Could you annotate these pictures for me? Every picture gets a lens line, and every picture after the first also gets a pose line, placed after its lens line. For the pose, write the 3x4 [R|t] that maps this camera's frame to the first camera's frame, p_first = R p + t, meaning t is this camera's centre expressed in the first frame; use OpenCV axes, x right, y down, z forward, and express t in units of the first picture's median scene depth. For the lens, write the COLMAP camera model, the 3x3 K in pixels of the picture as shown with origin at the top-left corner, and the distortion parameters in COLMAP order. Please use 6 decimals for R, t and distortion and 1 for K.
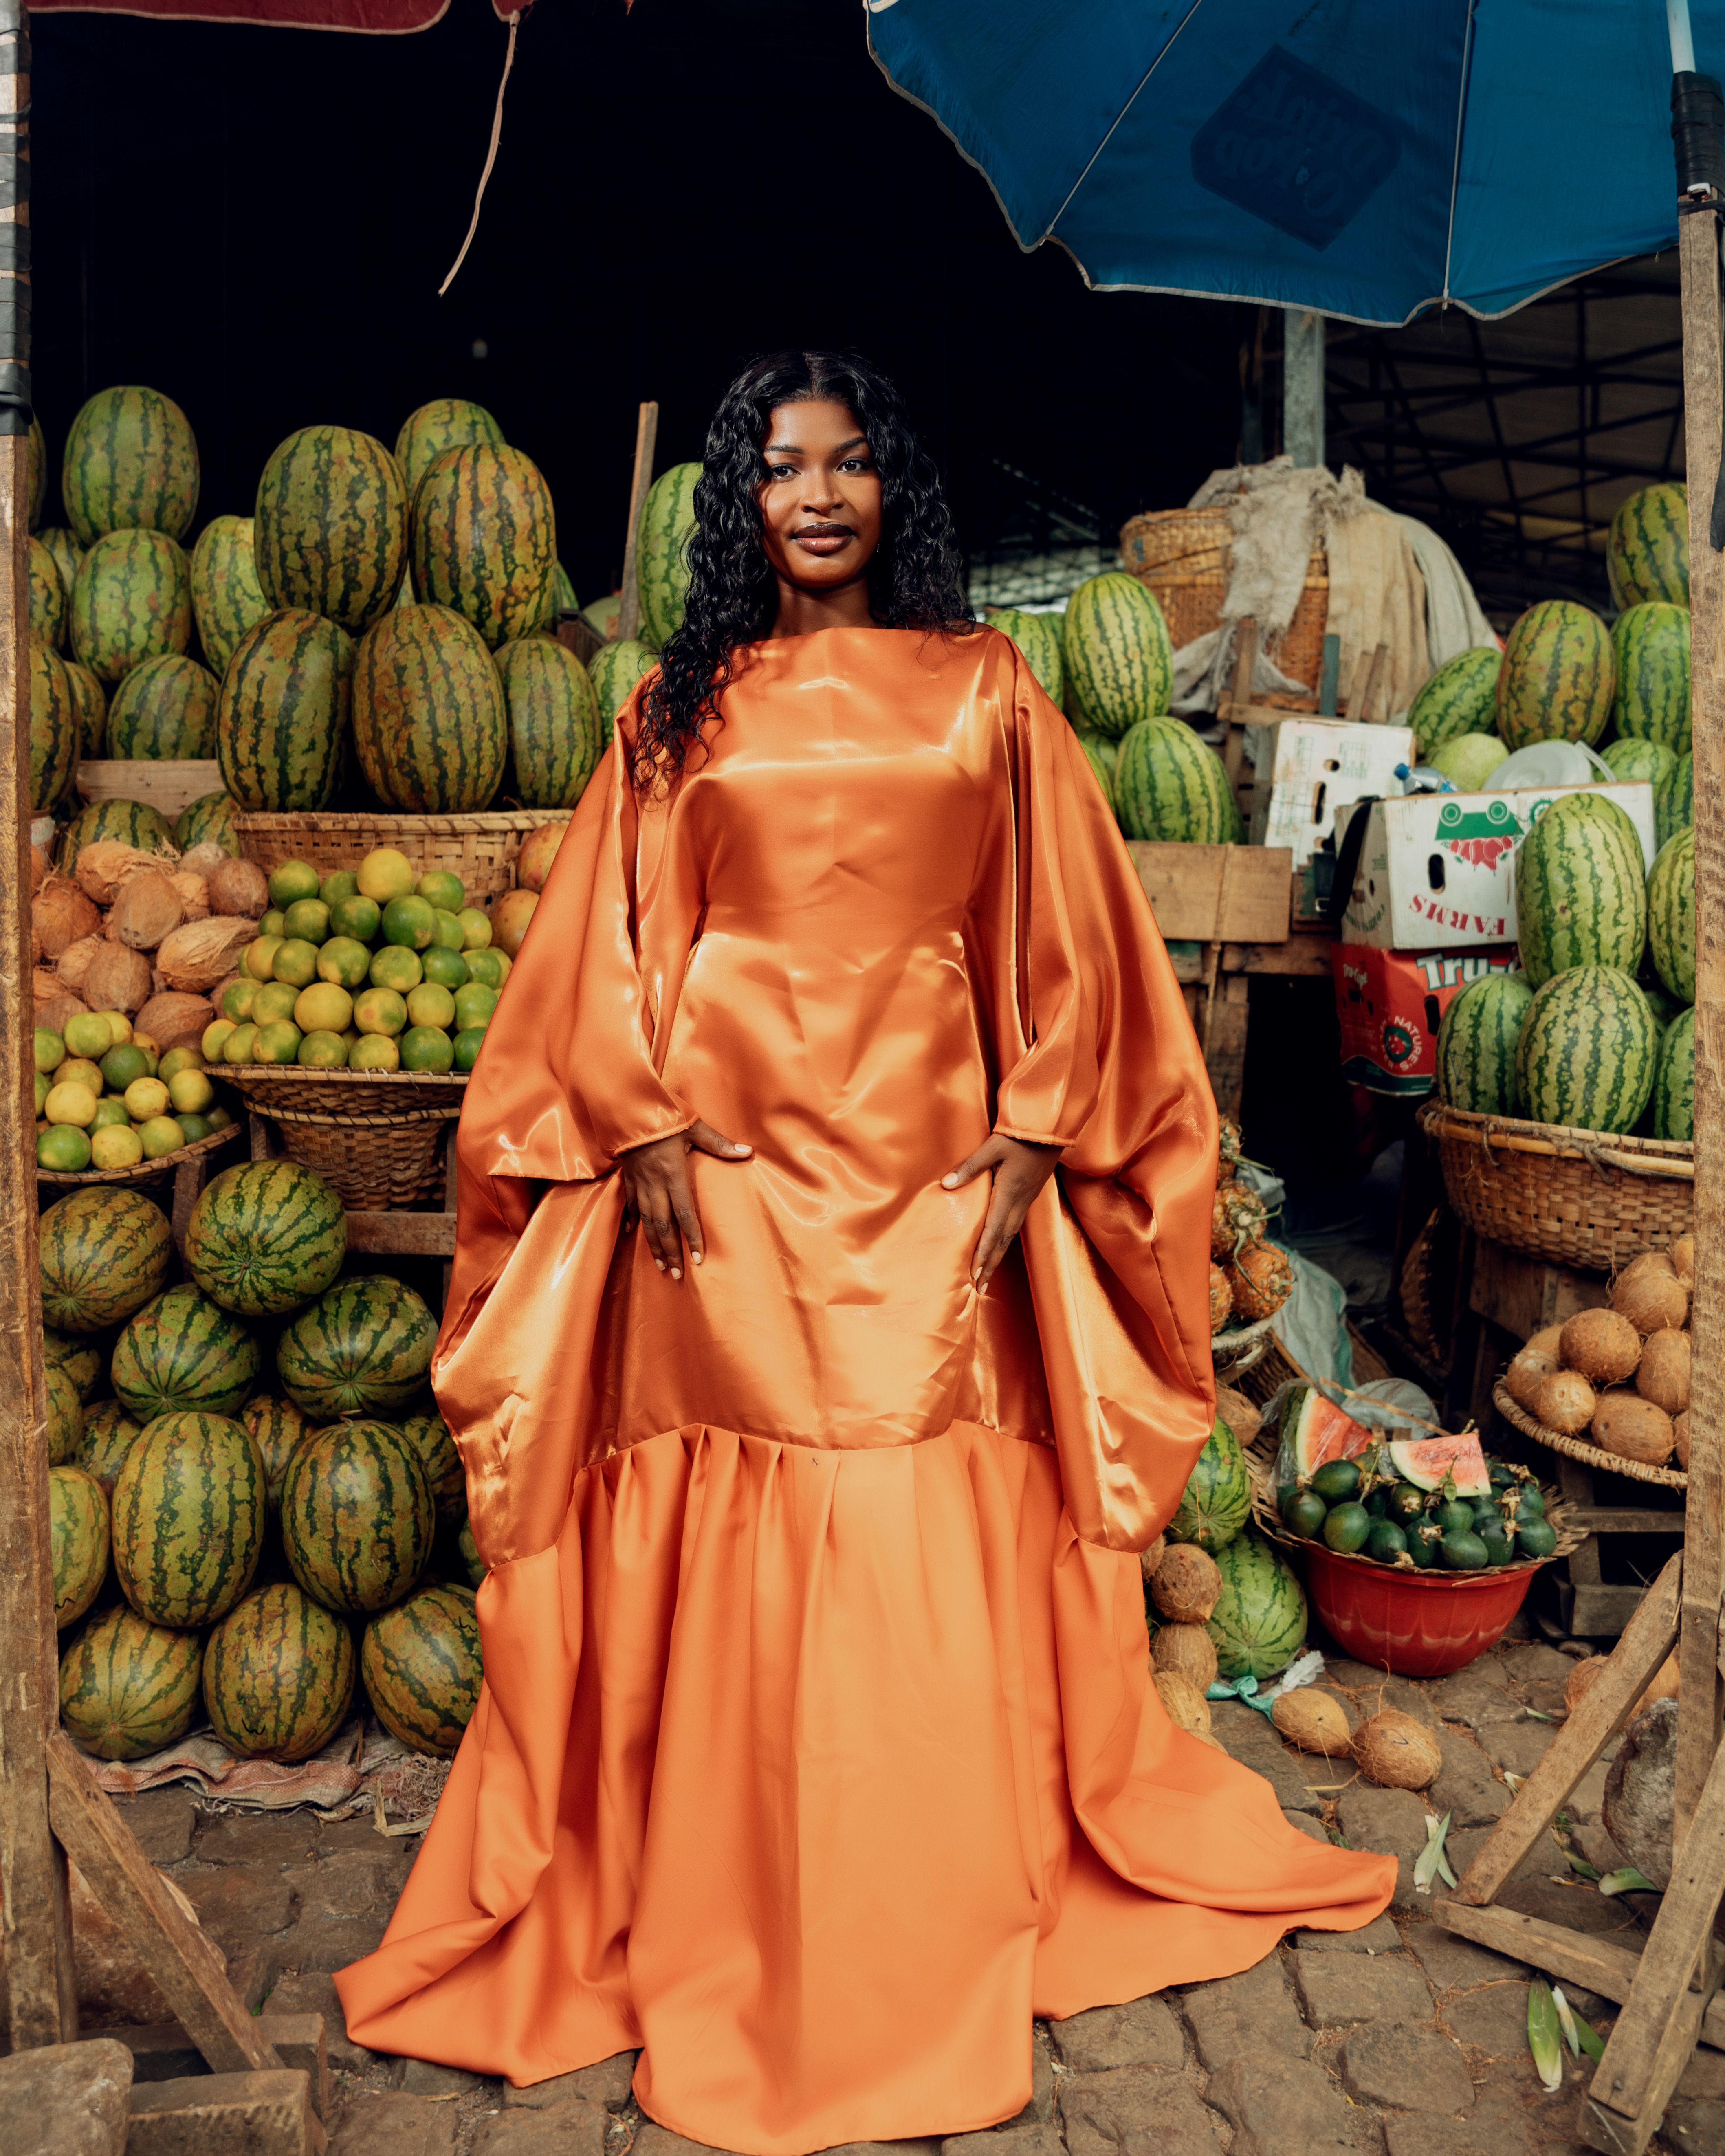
lens RADIAL K [[1973.3, 0, 865.5], [0, 1973.3, 1043.0], [0, 0, 1]] dist [-0.122576, 0.102687]
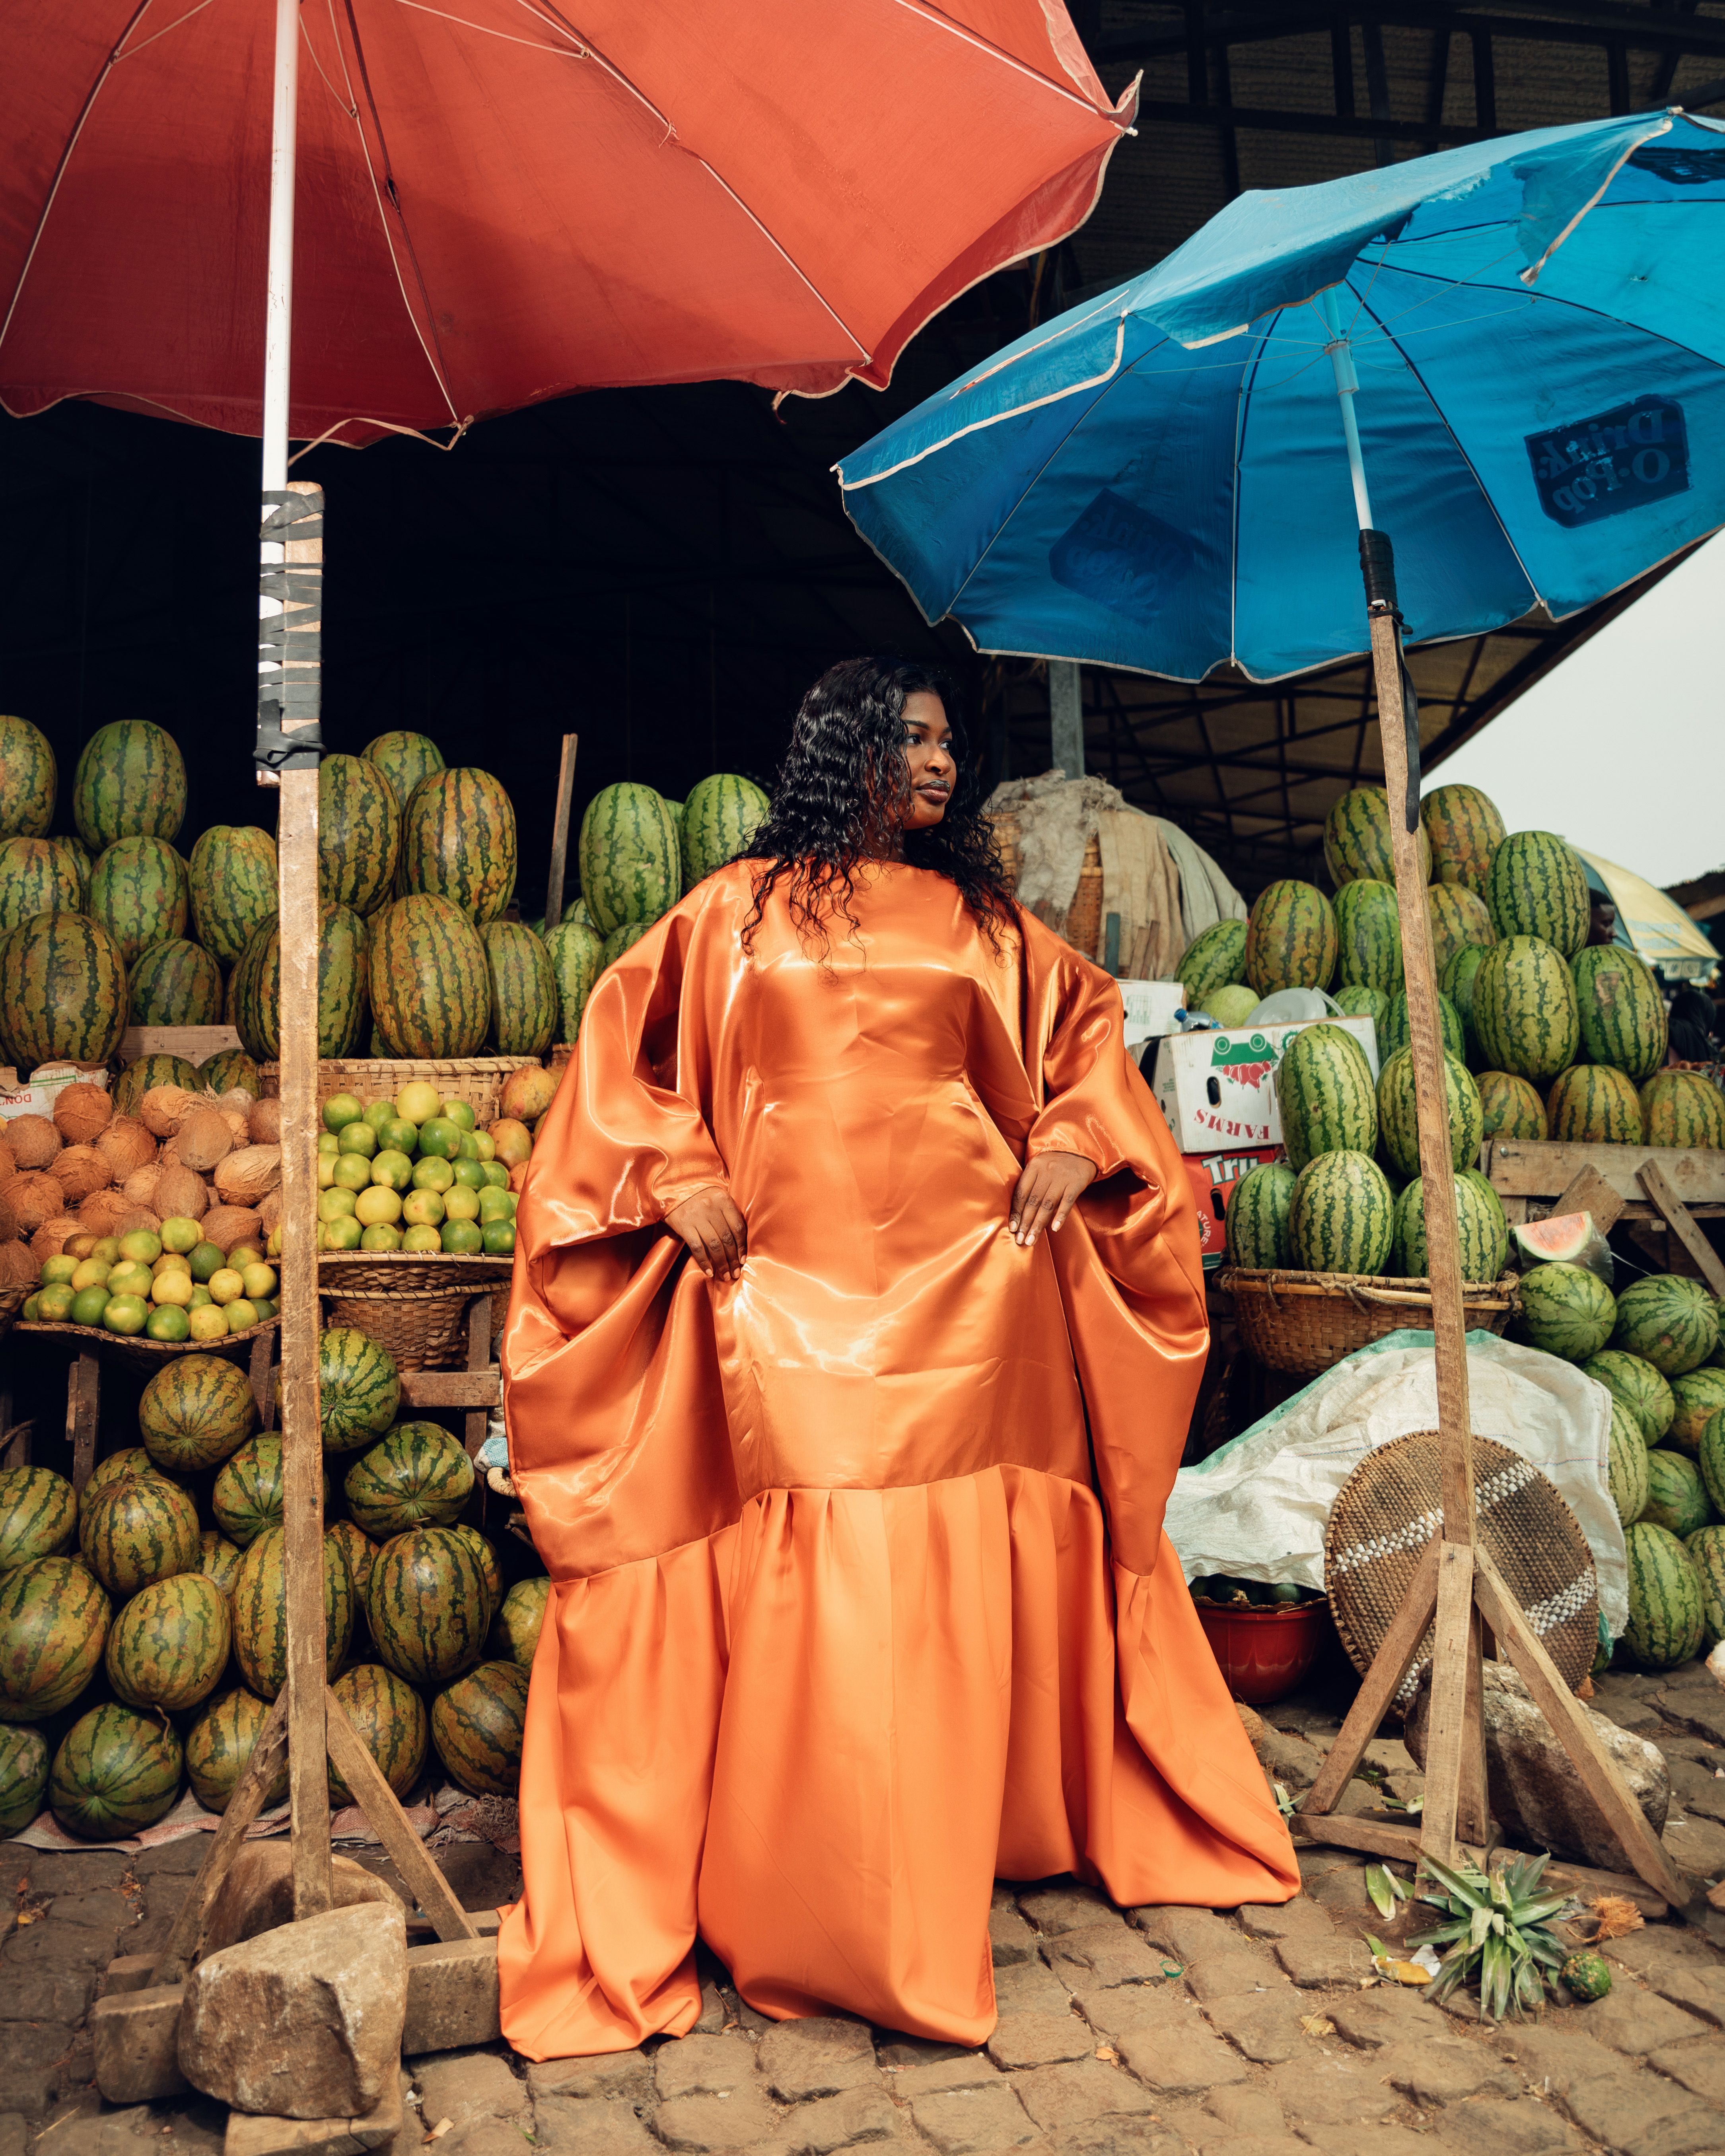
lens RADIAL K [[1973.3, 0, 865.5], [0, 1973.3, 1043.0], [0, 0, 1]] dist [-0.122576, 0.102687]
pose [[0.990532, -0.024149, 0.135143, -0.119346], [0.044396, 0.987858, -0.148882, 0.071617], [-0.129906, 0.153472, 0.979577, -0.261796]]
